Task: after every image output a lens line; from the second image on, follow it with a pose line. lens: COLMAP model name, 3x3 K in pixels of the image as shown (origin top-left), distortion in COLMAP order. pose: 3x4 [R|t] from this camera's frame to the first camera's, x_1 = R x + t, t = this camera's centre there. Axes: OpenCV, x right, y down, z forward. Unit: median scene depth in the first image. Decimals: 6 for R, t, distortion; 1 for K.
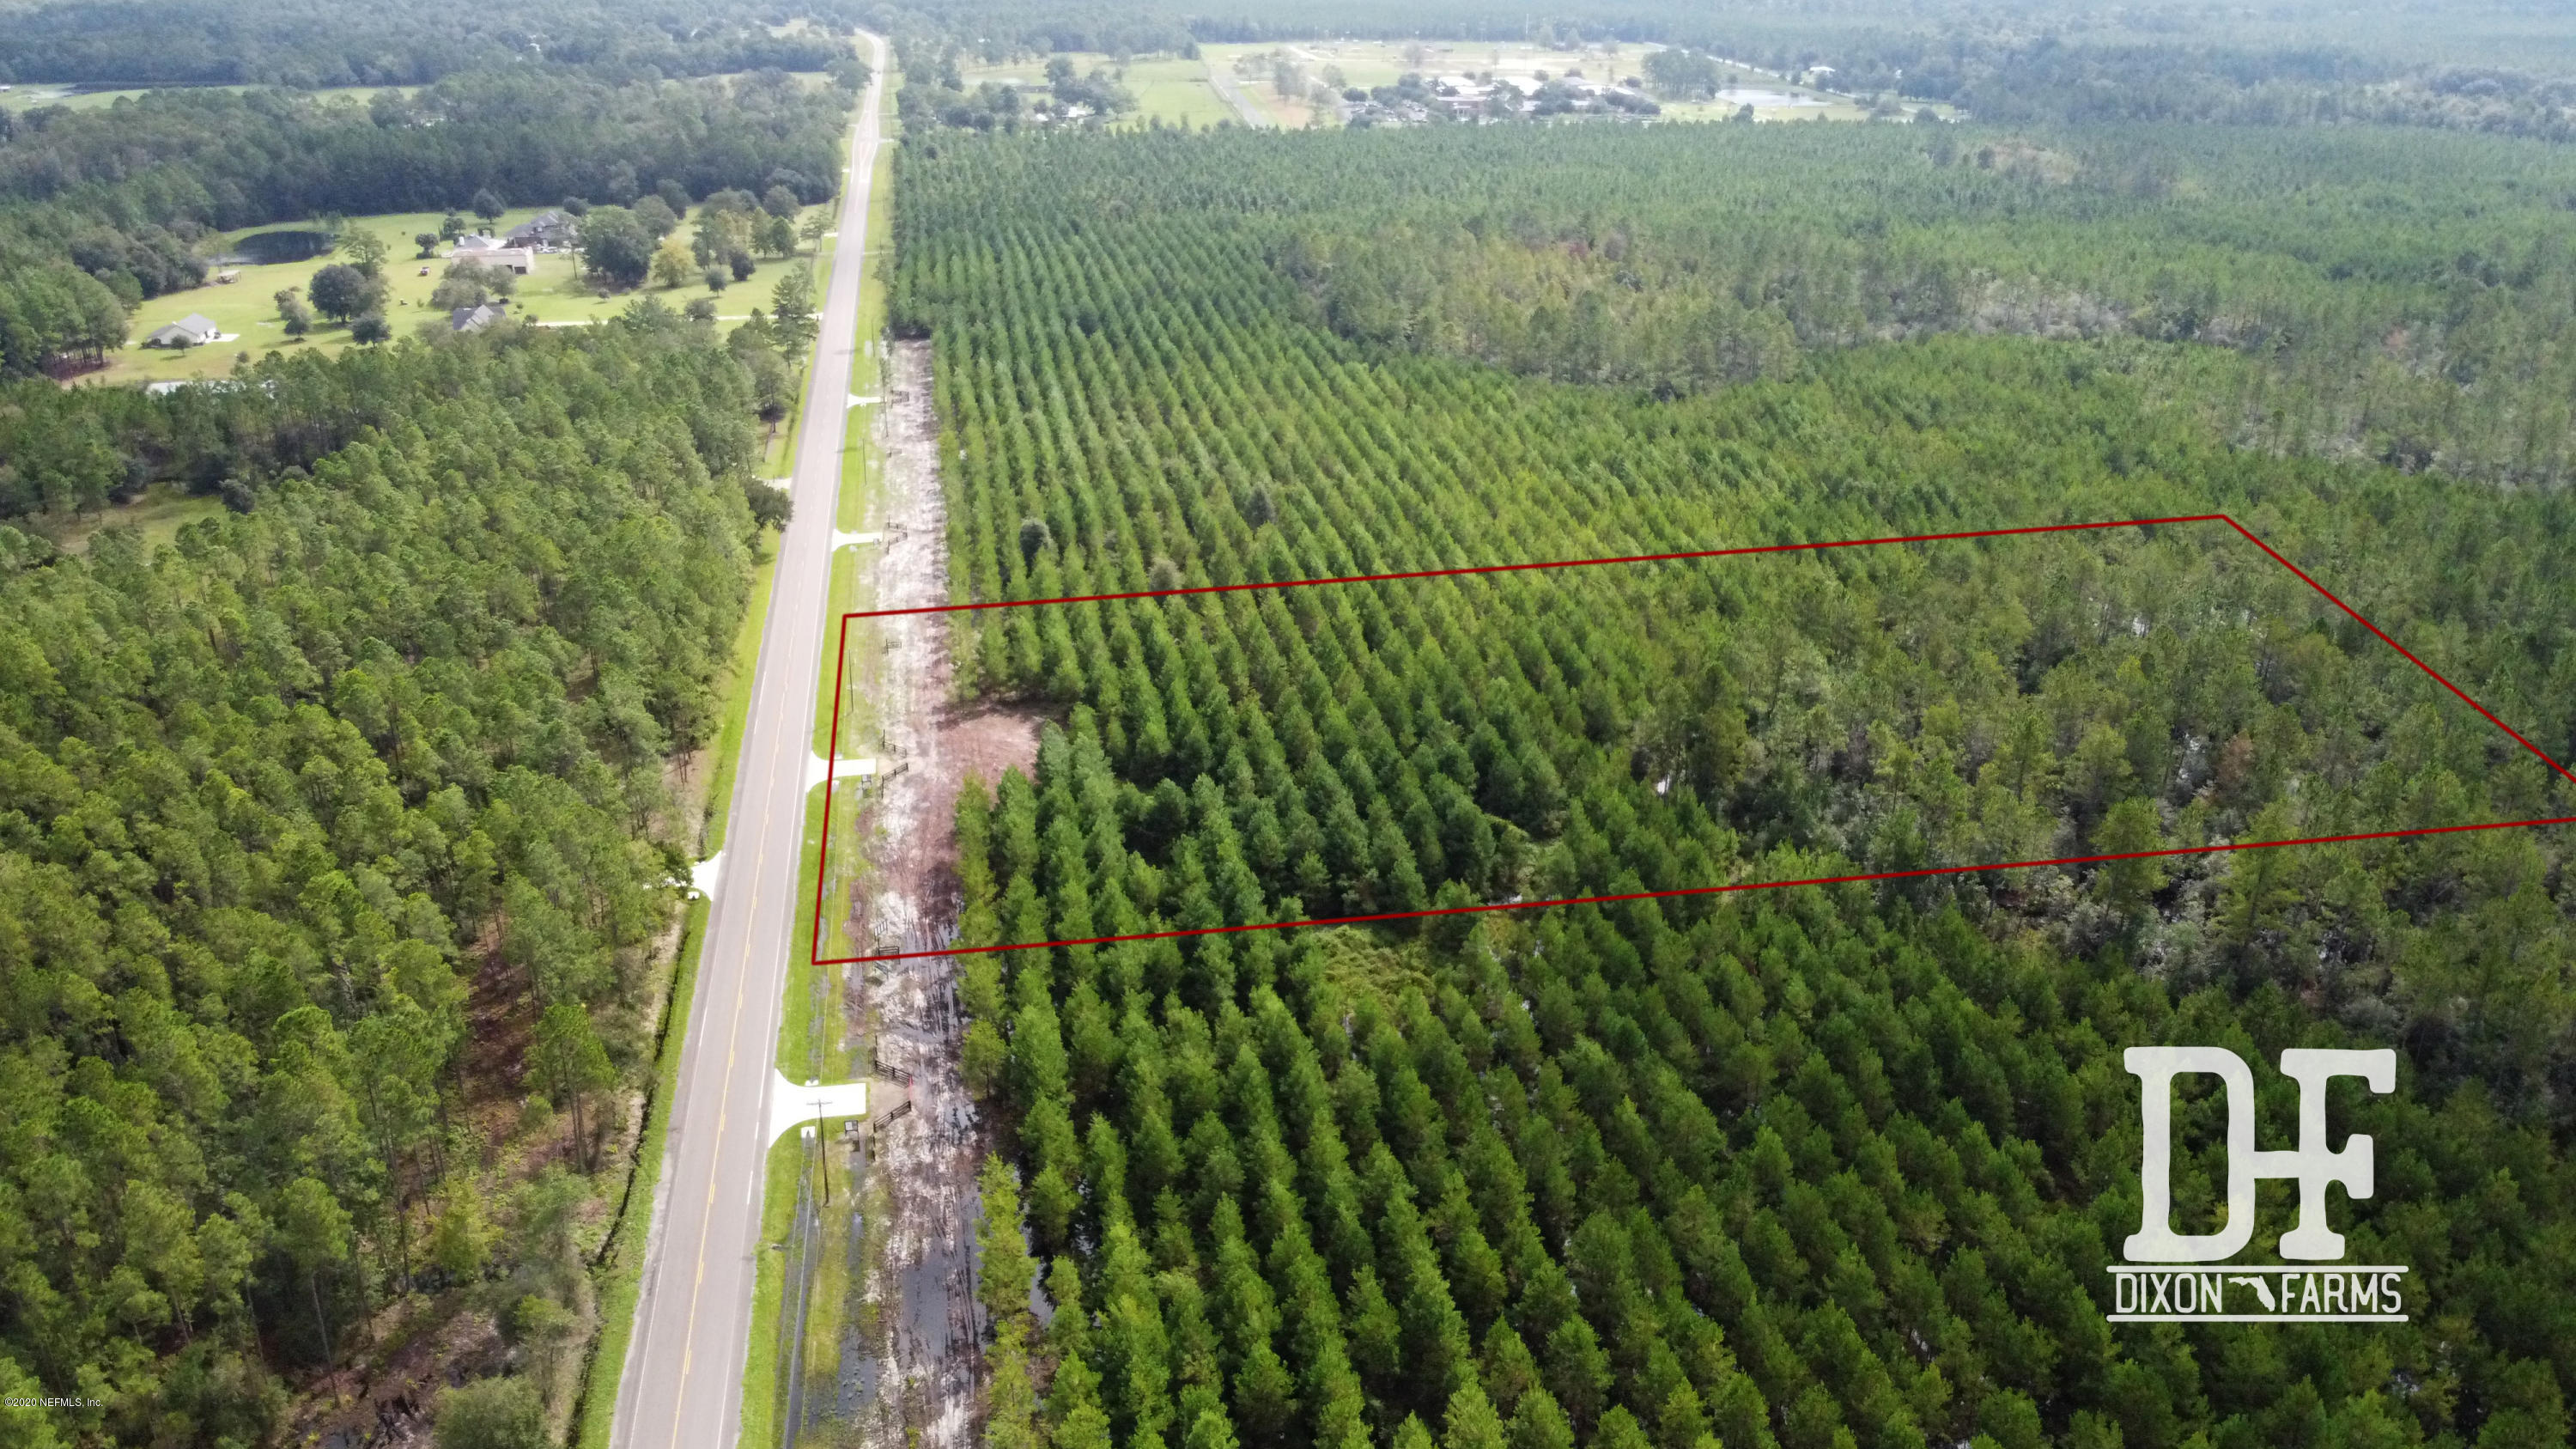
lens RADIAL K [[1952.6, 0, 1288.0], [0, 1952.6, 724.5], [0, 0, 1]] dist [-0.008389, -0.006176]
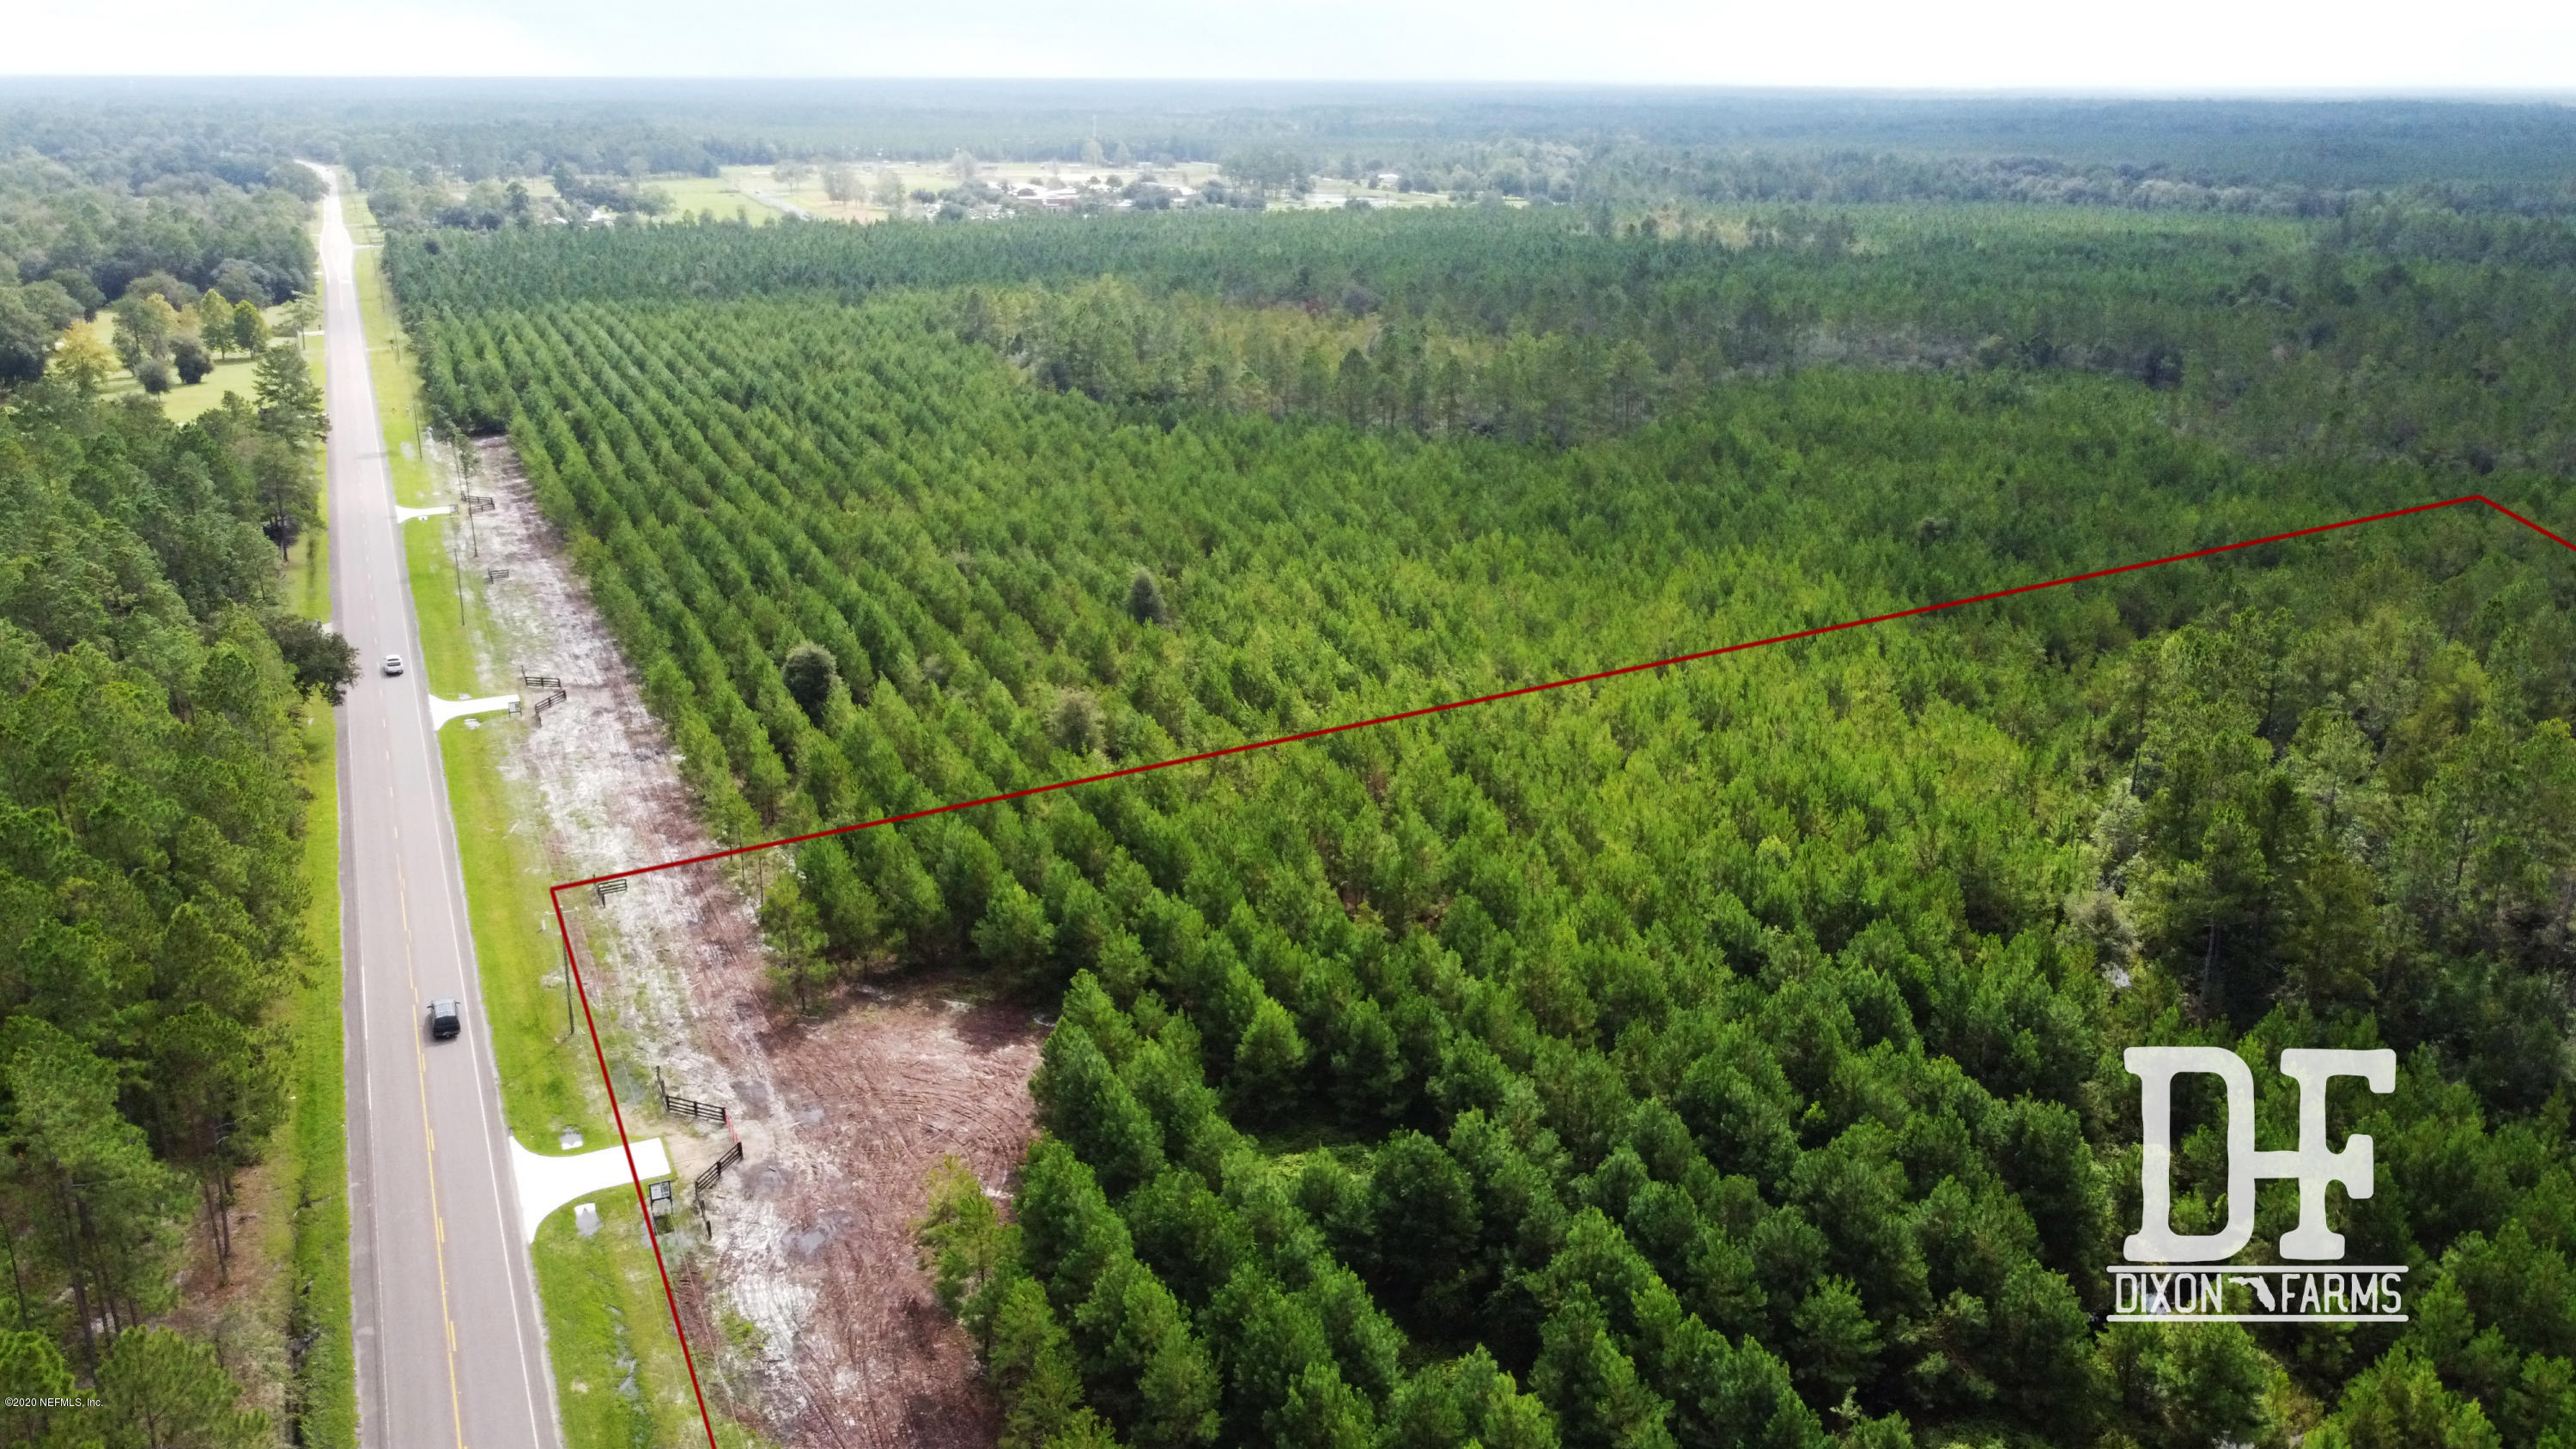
lens RADIAL K [[1952.6, 0, 1288.0], [0, 1952.6, 724.5], [0, 0, 1]] dist [-0.008389, -0.006176]
pose [[0.965940, -0.081557, 0.245577, -0.162824], [0.100691, 0.992701, -0.066374, -0.032985], [-0.238372, 0.088841, 0.967102, 0.471784]]
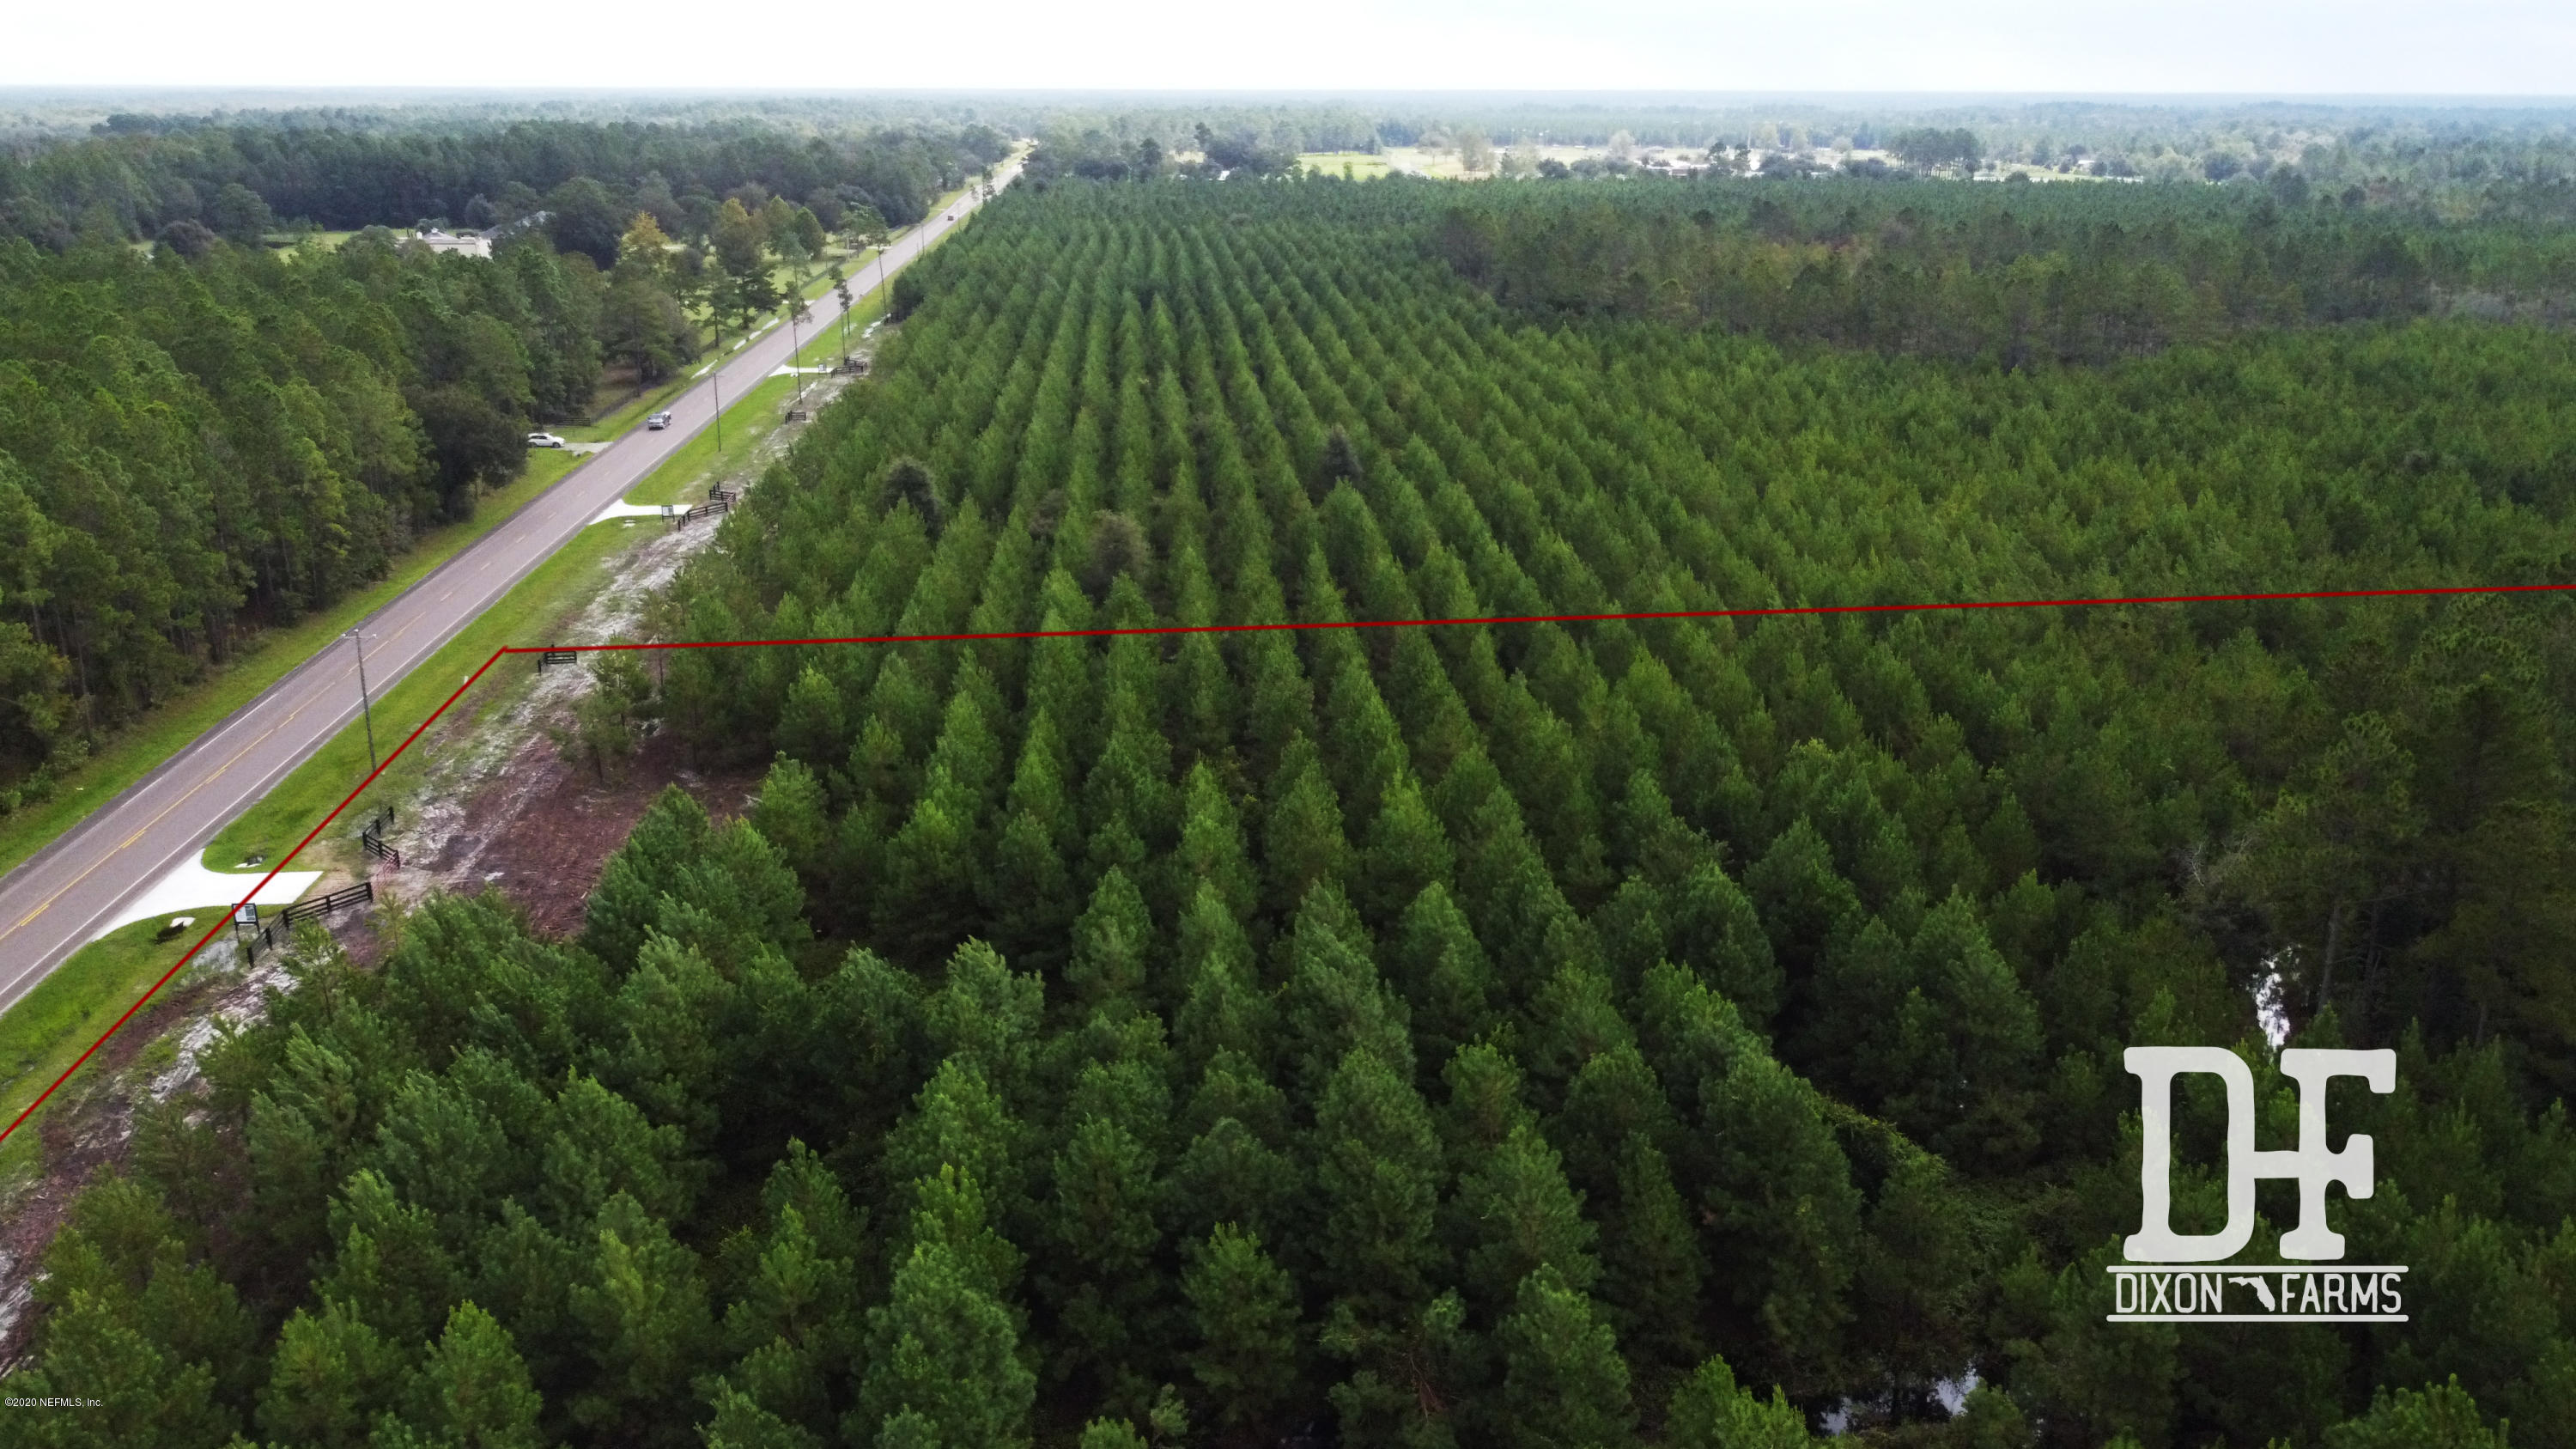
lens RADIAL K [[1952.6, 0, 1288.0], [0, 1952.6, 724.5], [0, 0, 1]] dist [-0.008389, -0.006176]
pose [[0.994616, 0.031004, -0.098882, 0.036856], [-0.039457, 0.995624, -0.084707, 0.012657], [0.095823, 0.088153, 0.991487, 0.563298]]
